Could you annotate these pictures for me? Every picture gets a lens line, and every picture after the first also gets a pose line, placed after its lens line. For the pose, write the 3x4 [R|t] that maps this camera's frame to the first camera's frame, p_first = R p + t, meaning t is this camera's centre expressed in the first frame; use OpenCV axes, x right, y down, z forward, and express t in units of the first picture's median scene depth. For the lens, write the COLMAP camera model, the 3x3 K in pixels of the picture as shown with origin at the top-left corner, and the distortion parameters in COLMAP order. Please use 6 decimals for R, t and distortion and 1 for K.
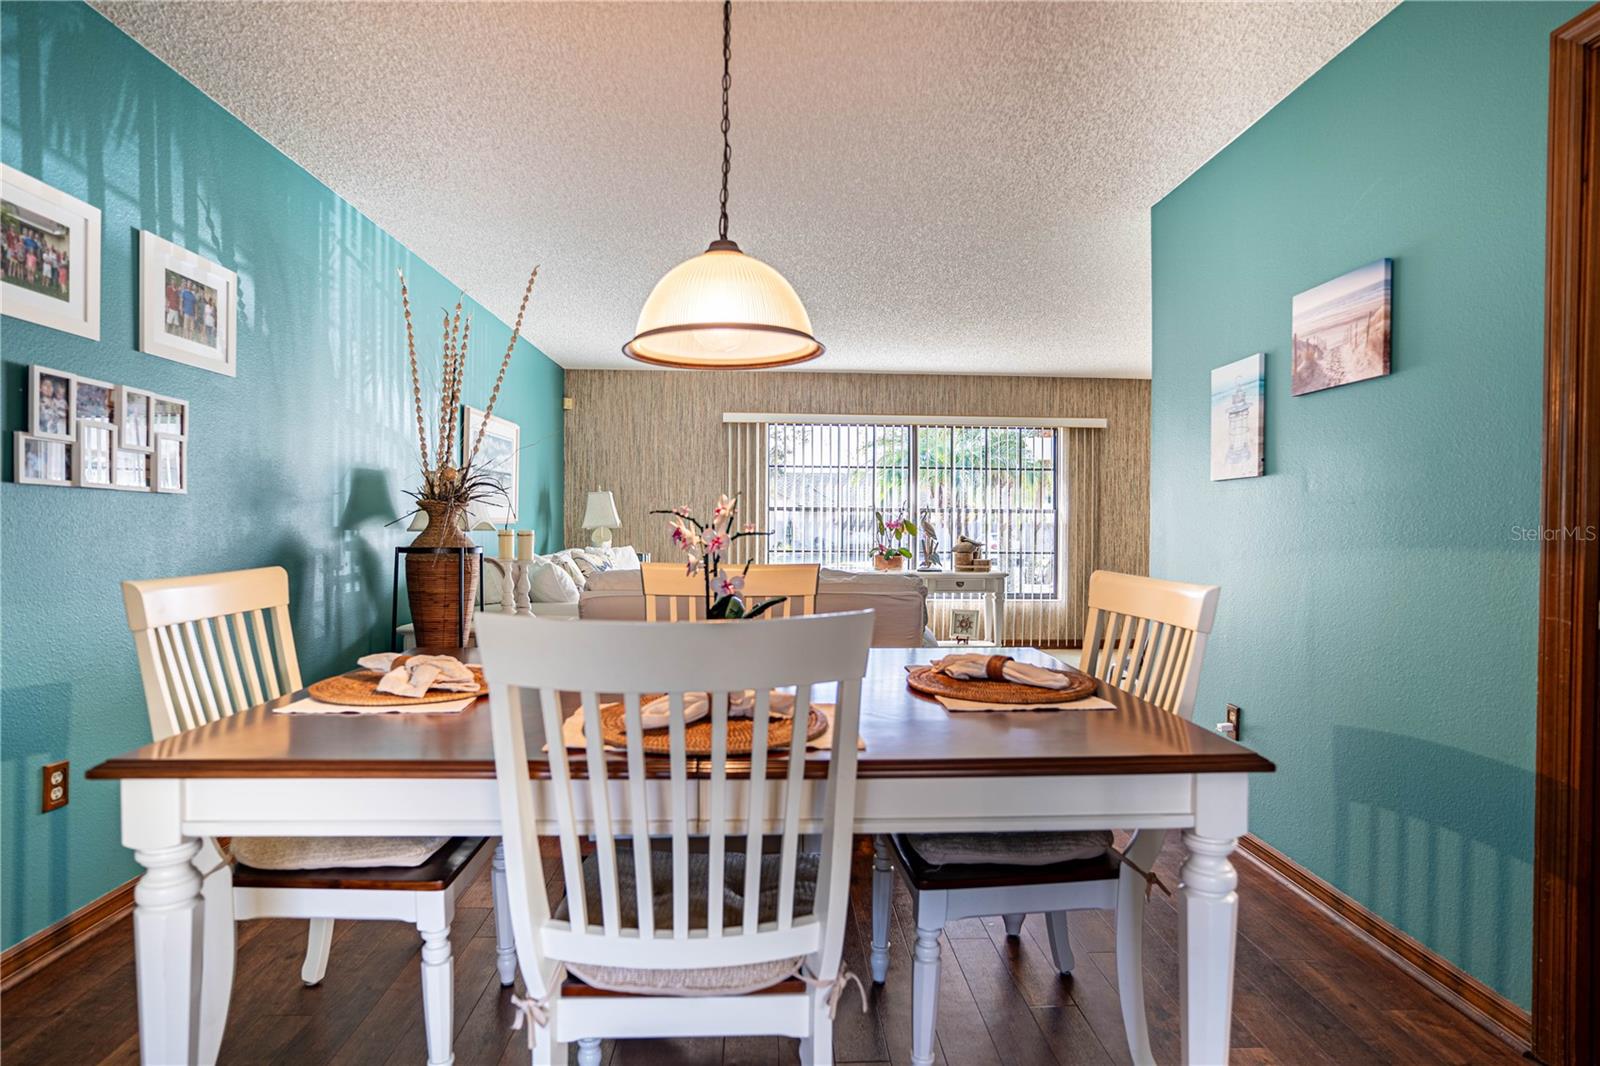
lens RADIAL K [[899.9, 0, 799.7], [0, 899.9, 529.6], [0, 0, 1]] dist [-0.003072, 0.000563]
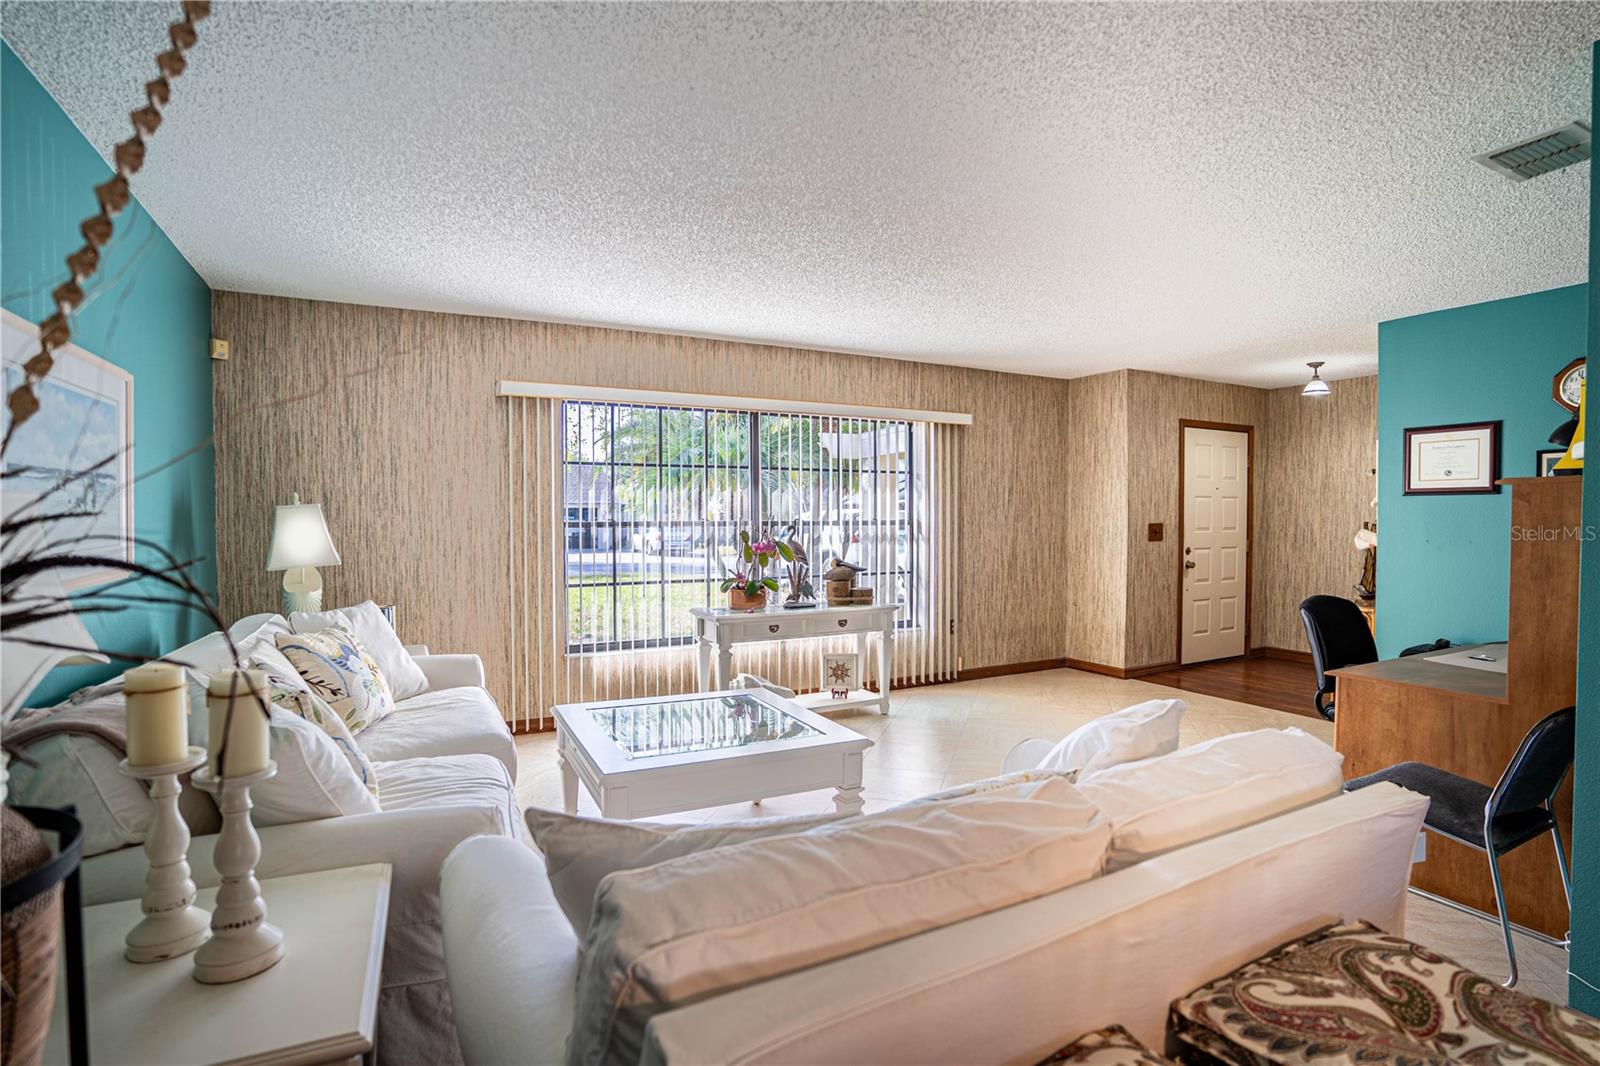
lens RADIAL K [[811.0, 0, 790.8], [0, 811.0, 531.8], [0, 0, 1]] dist [-0.019441, 0.000574]
pose [[0.912452, -0.016637, 0.408846, -0.134287], [0.008130, 0.999713, 0.022536, -0.030846], [-0.409103, -0.017239, 0.912325, 0.371205]]
